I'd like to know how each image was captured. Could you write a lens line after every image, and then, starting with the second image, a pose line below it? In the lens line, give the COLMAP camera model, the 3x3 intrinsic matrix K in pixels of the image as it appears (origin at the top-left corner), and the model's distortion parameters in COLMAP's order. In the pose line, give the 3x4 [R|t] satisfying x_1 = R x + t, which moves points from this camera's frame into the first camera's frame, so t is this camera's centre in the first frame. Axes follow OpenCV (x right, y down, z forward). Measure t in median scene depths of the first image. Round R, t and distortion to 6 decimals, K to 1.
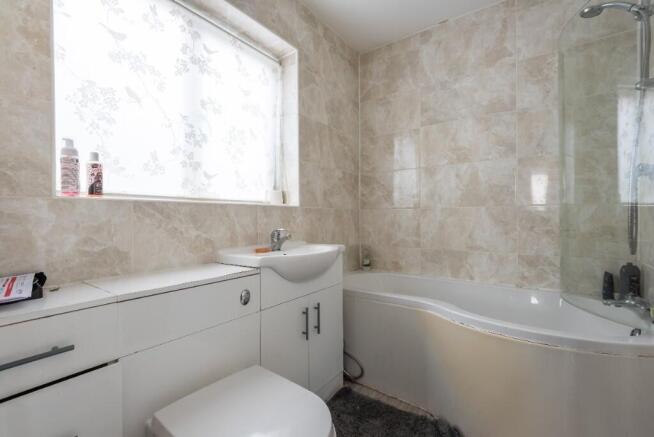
lens RADIAL K [[314.3, 0, 326.4], [0, 314.3, 207.2], [0, 0, 1]] dist [0.020303, -0.019278]
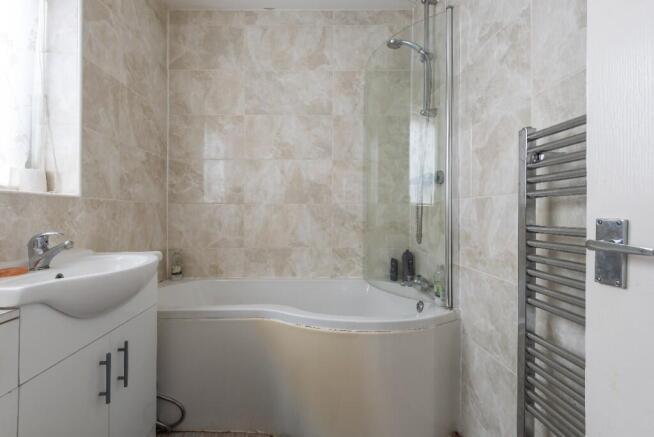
lens RADIAL K [[314.3, 0, 326.4], [0, 314.3, 207.2], [0, 0, 1]] dist [0.020303, -0.019278]
pose [[0.793633, 0.017084, 0.608157, -0.070976], [-0.024587, 0.999690, 0.004003, 0.003748], [-0.607900, -0.018130, 0.793806, 0.148600]]
